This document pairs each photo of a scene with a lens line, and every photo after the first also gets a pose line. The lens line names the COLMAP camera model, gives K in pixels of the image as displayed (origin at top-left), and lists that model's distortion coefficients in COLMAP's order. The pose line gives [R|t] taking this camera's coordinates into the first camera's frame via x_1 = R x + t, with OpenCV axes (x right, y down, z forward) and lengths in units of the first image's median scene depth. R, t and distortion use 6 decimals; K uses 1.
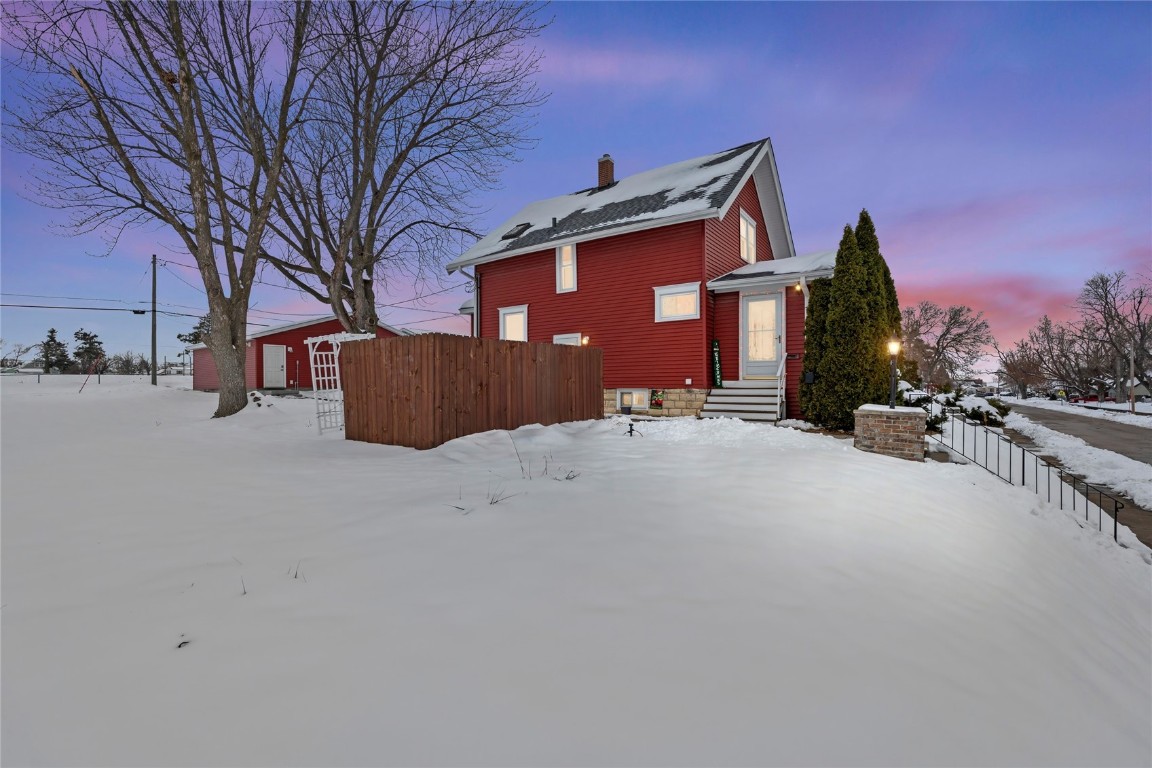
lens RADIAL K [[502.7, 0, 576.0], [0, 502.7, 384.0], [0, 0, 1]] dist [-0.001683, -0.000107]
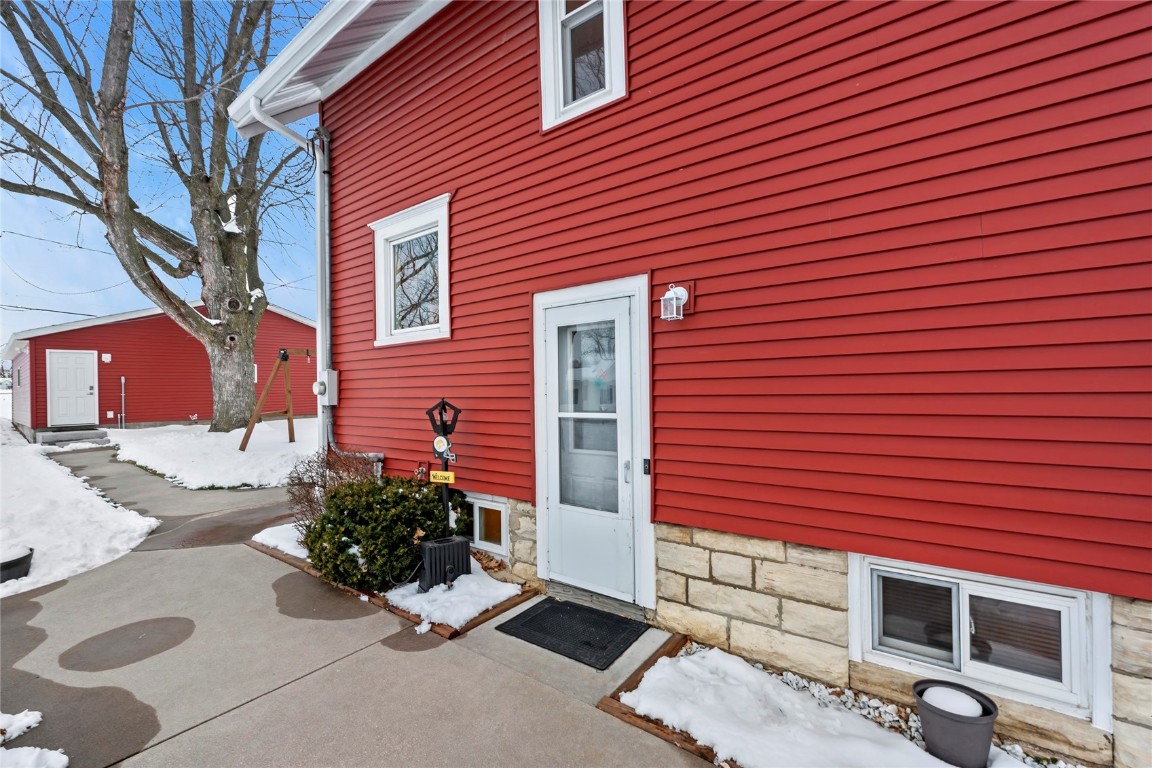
lens RADIAL K [[502.7, 0, 576.0], [0, 502.7, 384.0], [0, 0, 1]] dist [-0.001683, -0.000107]
pose [[0.998858, -0.014569, -0.045501, -0.007320], [0.014566, 0.999894, -0.000406, -0.030787], [0.045502, -0.000257, 0.998964, 0.451695]]
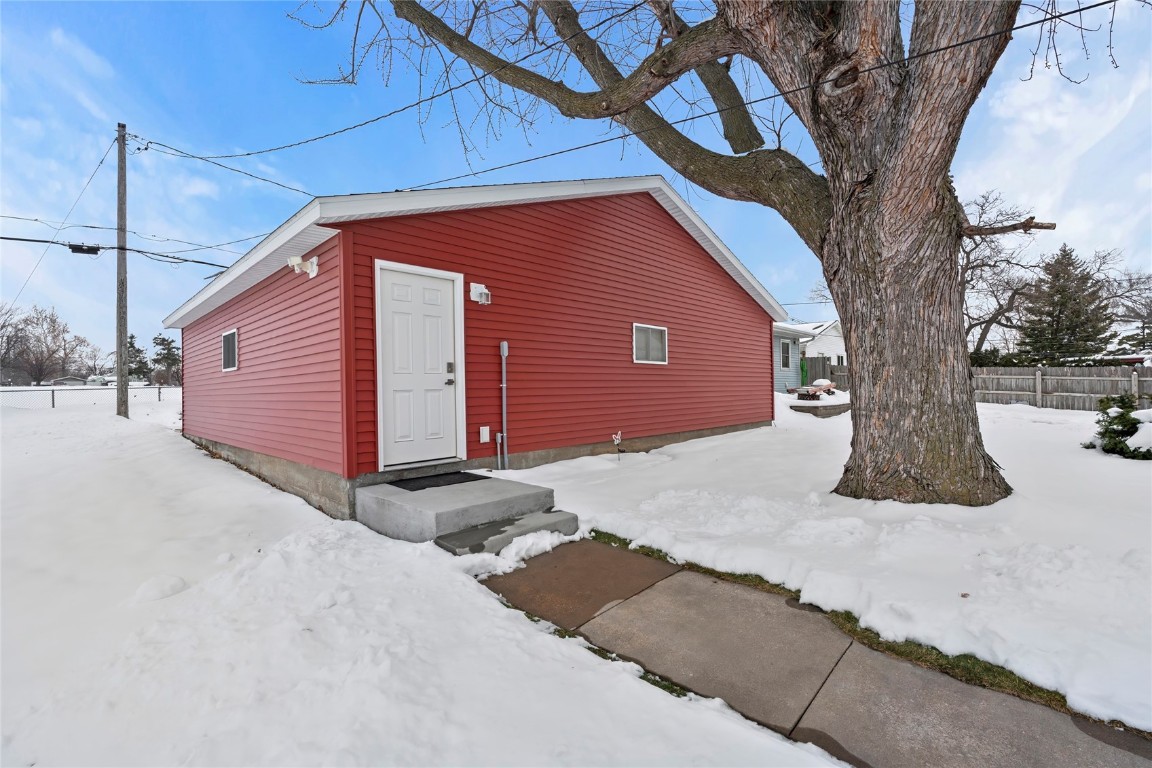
lens RADIAL K [[502.7, 0, 576.0], [0, 502.7, 384.0], [0, 0, 1]] dist [-0.001683, -0.000107]
pose [[0.992522, -0.012228, -0.121455, -0.498096], [0.012084, 0.999925, -0.001919, -0.026069], [0.121469, 0.000437, 0.992595, 0.777870]]
